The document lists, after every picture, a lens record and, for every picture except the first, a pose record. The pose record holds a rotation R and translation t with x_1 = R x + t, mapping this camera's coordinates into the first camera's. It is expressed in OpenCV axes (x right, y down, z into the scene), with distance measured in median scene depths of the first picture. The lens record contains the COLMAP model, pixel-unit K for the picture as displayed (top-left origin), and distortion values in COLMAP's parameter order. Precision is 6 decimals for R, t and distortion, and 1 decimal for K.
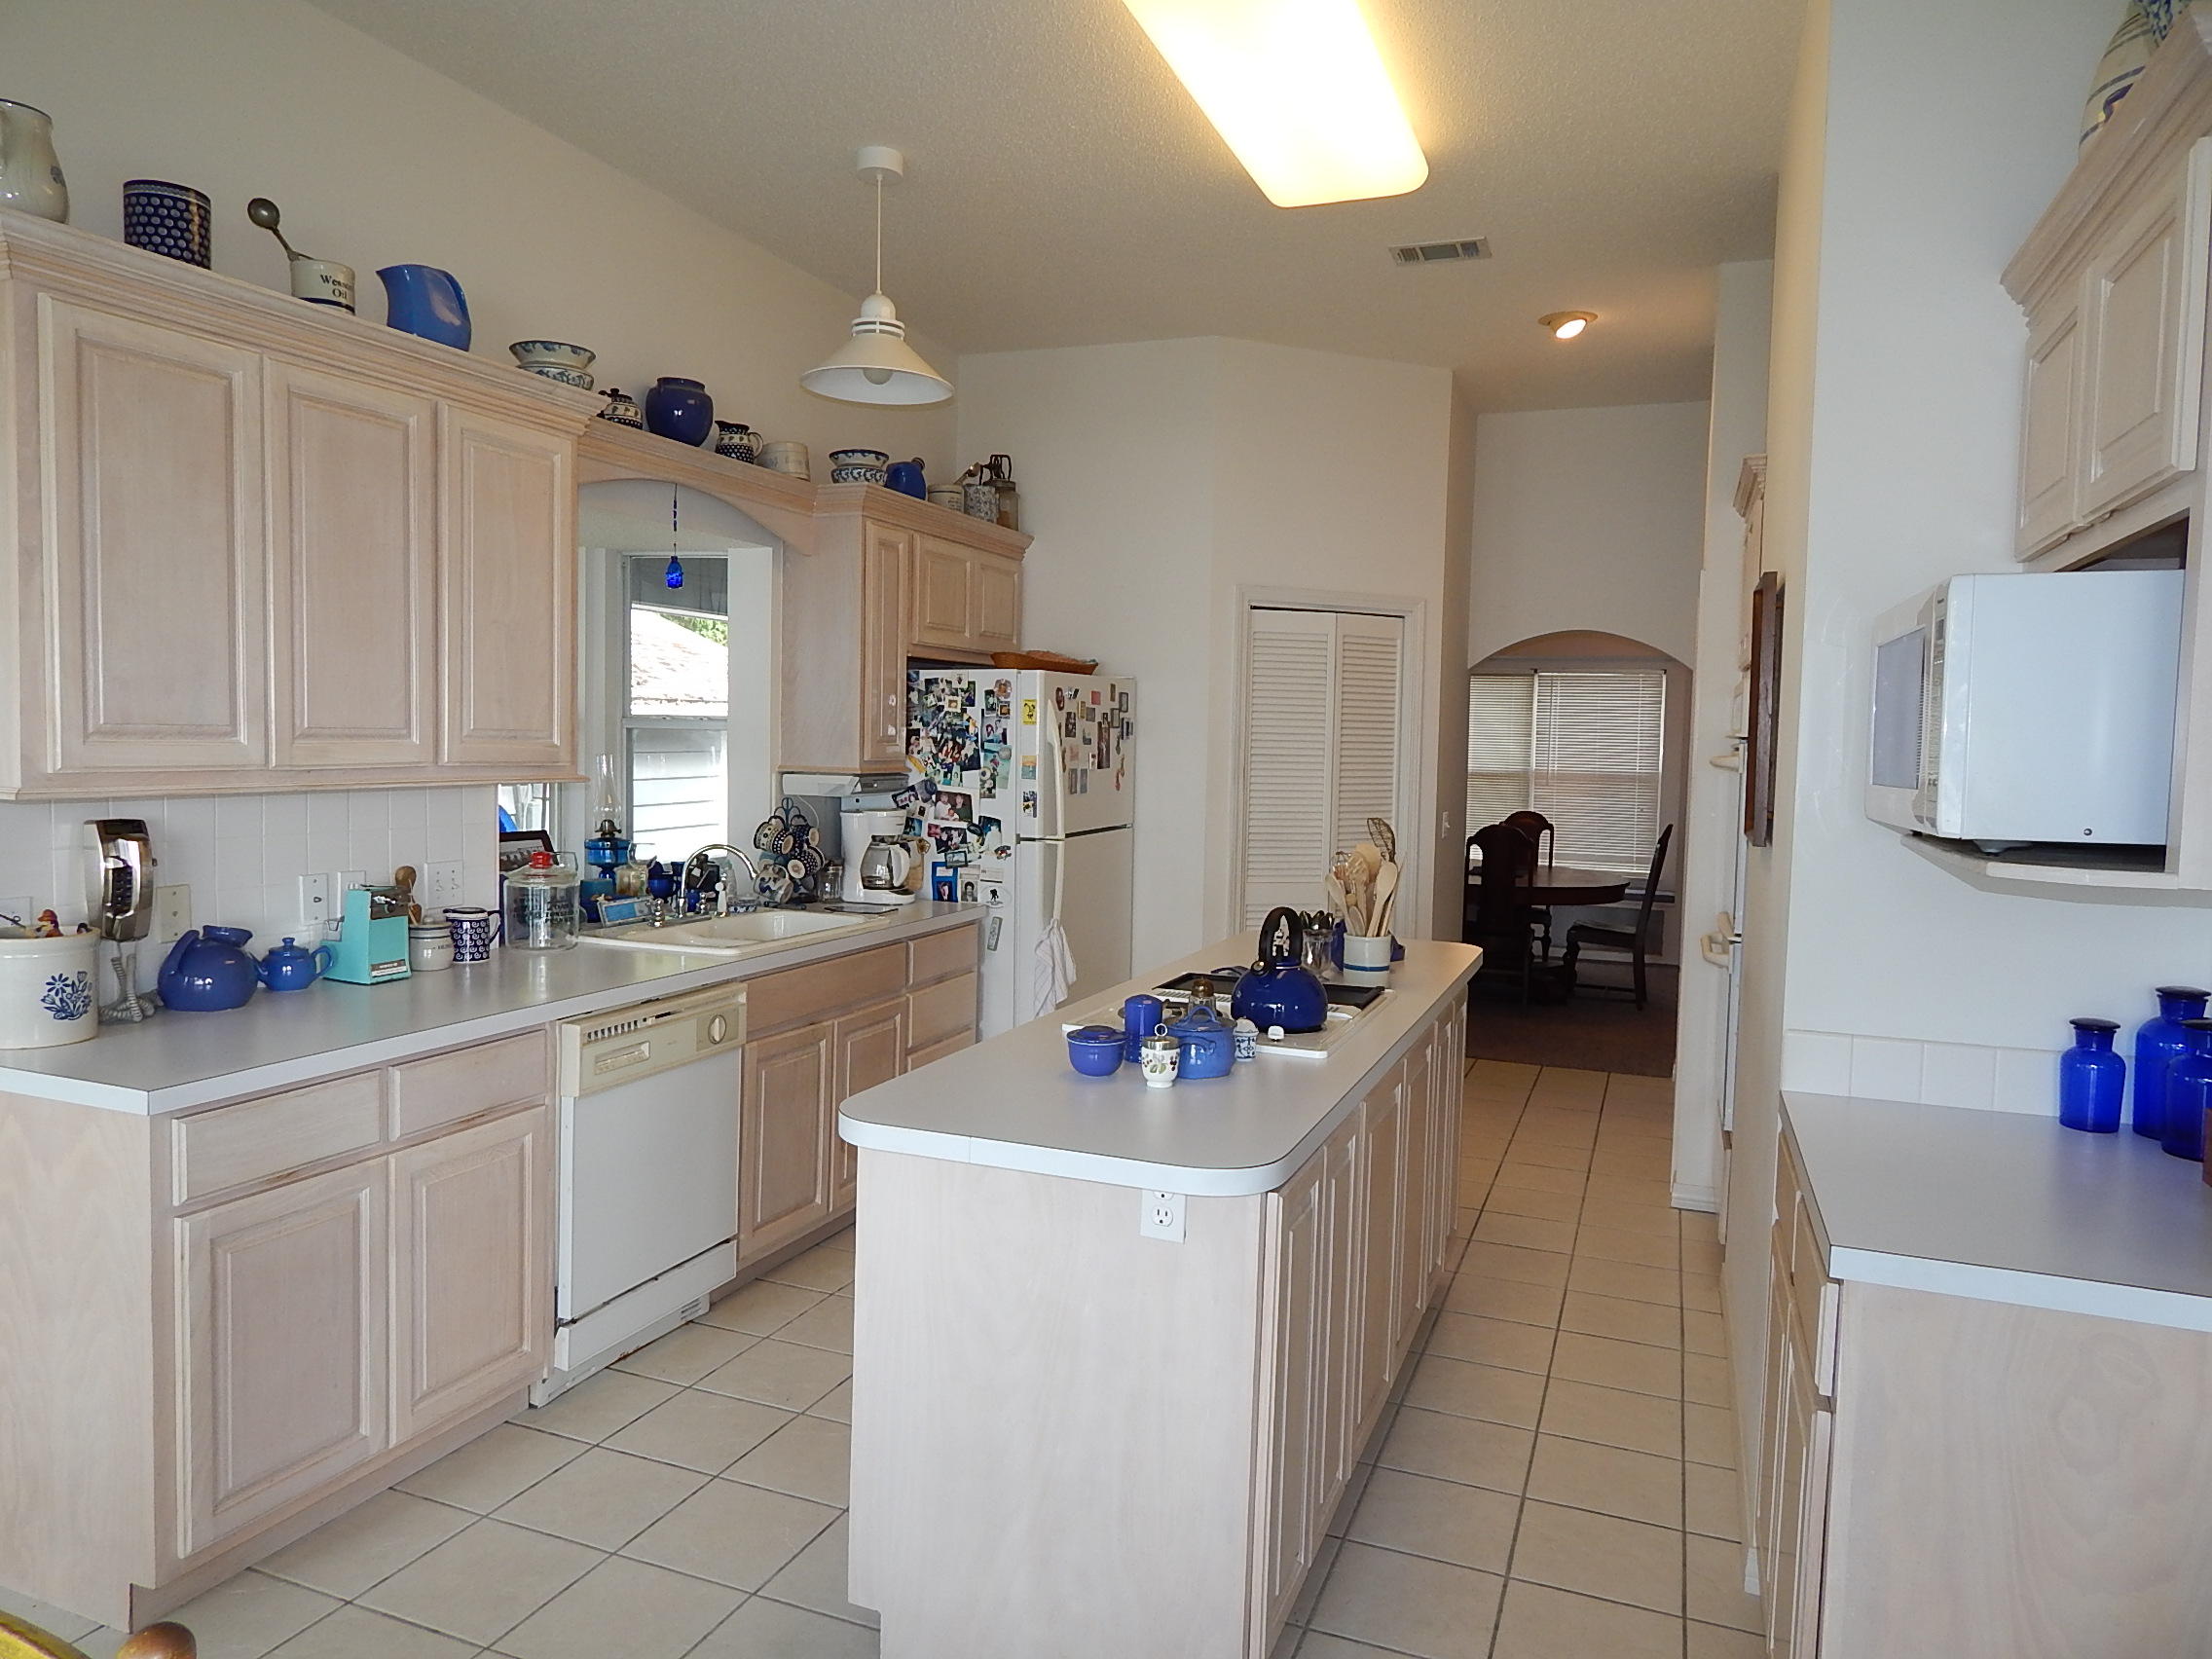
lens RADIAL K [[1439.3, 0, 1119.1], [0, 1439.3, 825.3], [0, 0, 1]] dist [-0.000850, -0.005535]
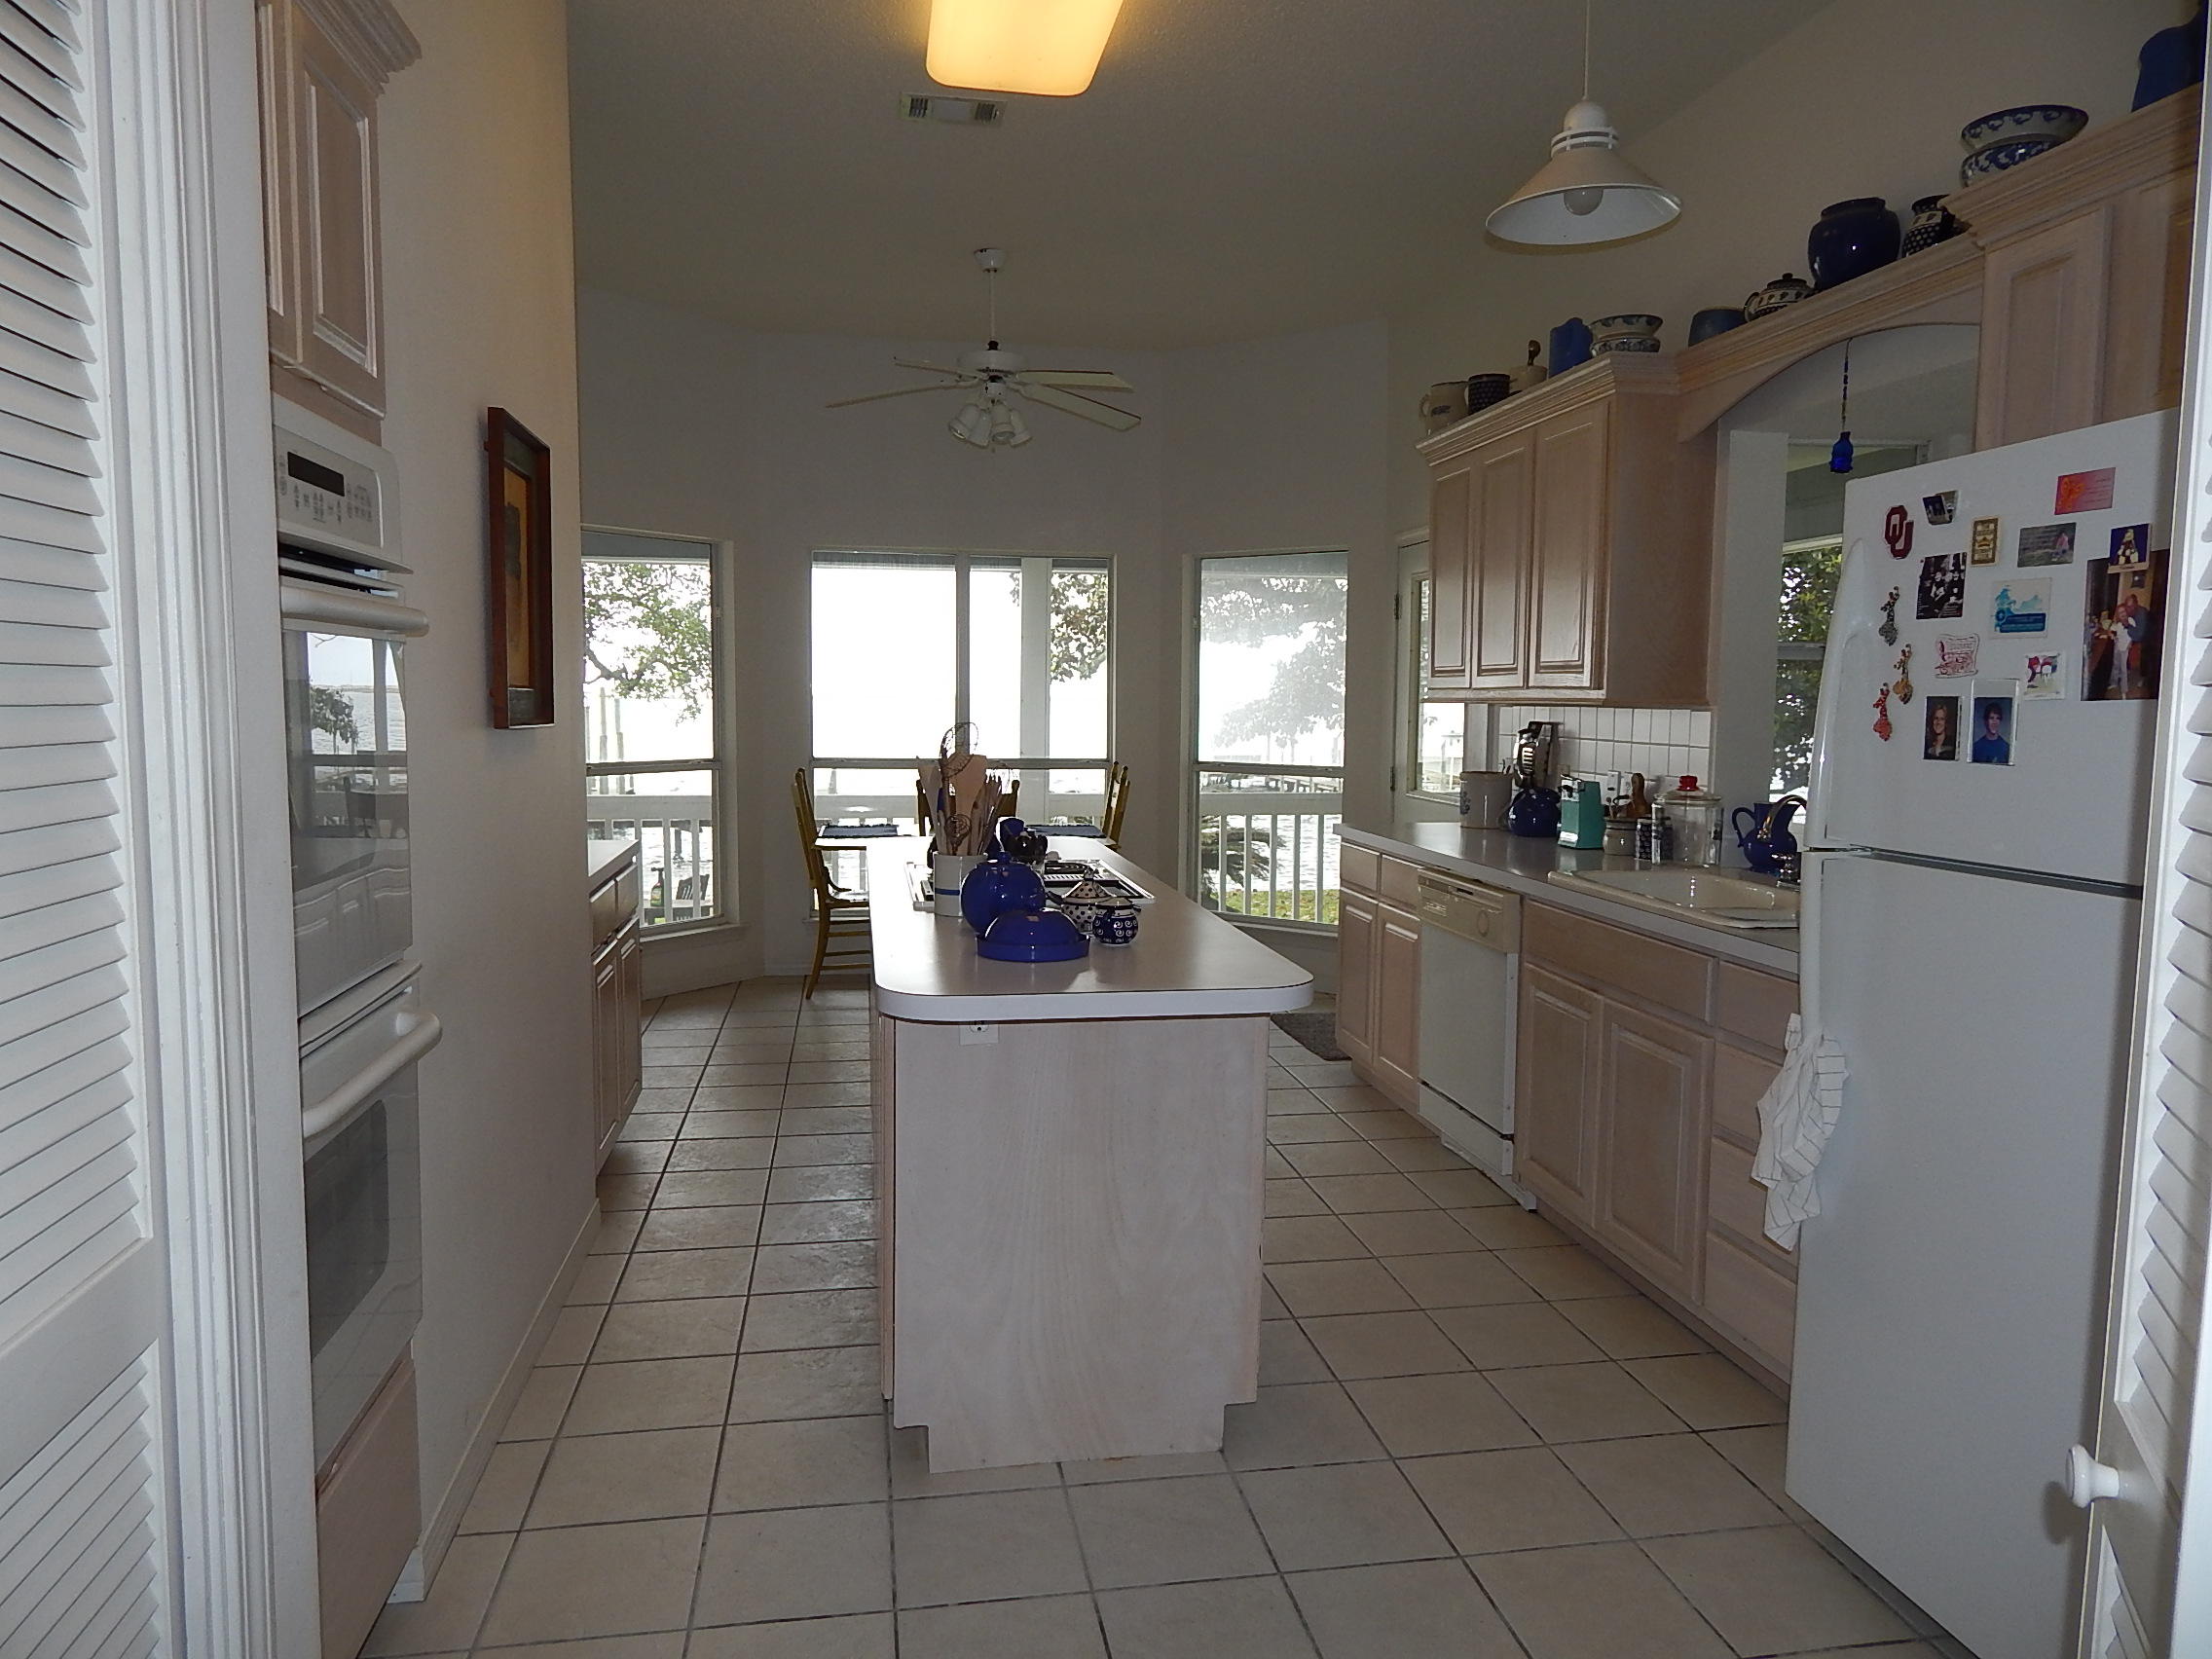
lens RADIAL K [[1448.0, 0, 1116.8], [0, 1448.0, 825.6], [0, 0, 1]] dist [0.004611, -0.011684]
pose [[-0.852670, 0.012799, -0.522293, 0.491968], [-0.064413, 0.989497, 0.129405, -0.053942], [0.518464, 0.143982, -0.842891, 1.612990]]
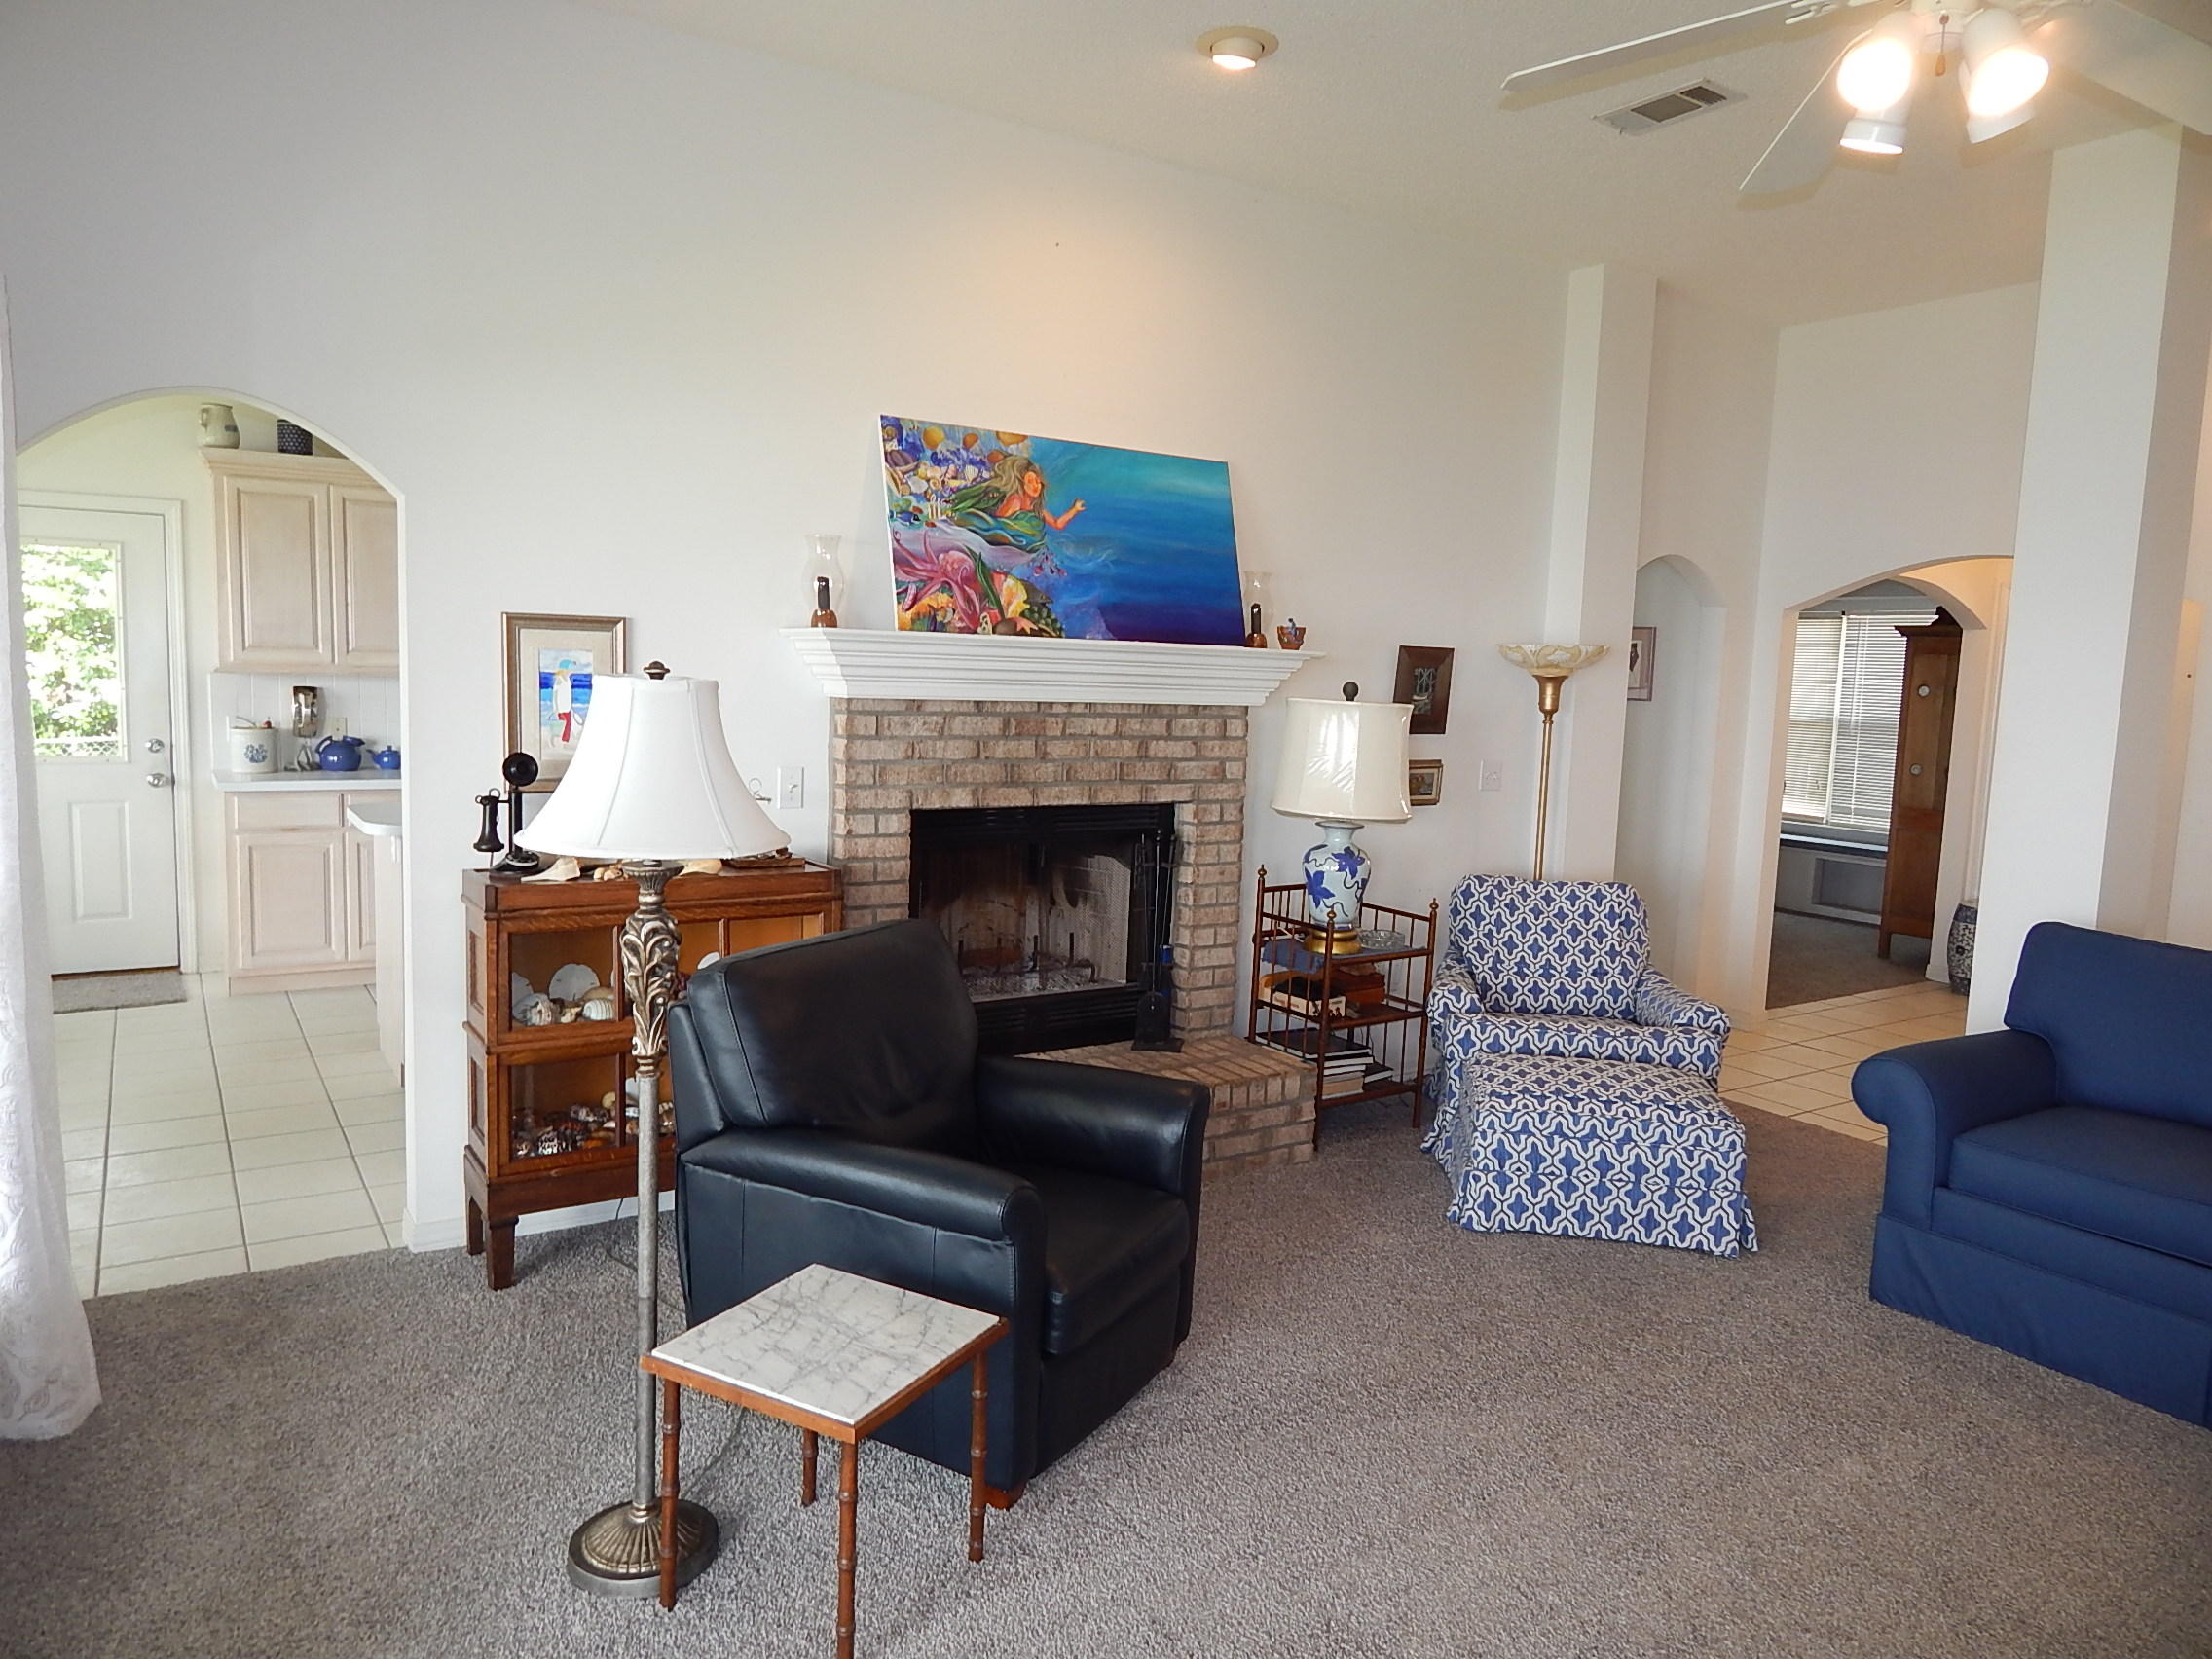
lens RADIAL K [[1451.0, 0, 1121.9], [0, 1451.0, 826.2], [0, 0, 1]] dist [0.000016, -0.001913]
pose [[0.817782, 0.063895, -0.571970, 1.267057], [-0.047630, 0.997923, 0.043379, 0.041126], [0.573553, -0.008231, 0.819127, -0.131250]]
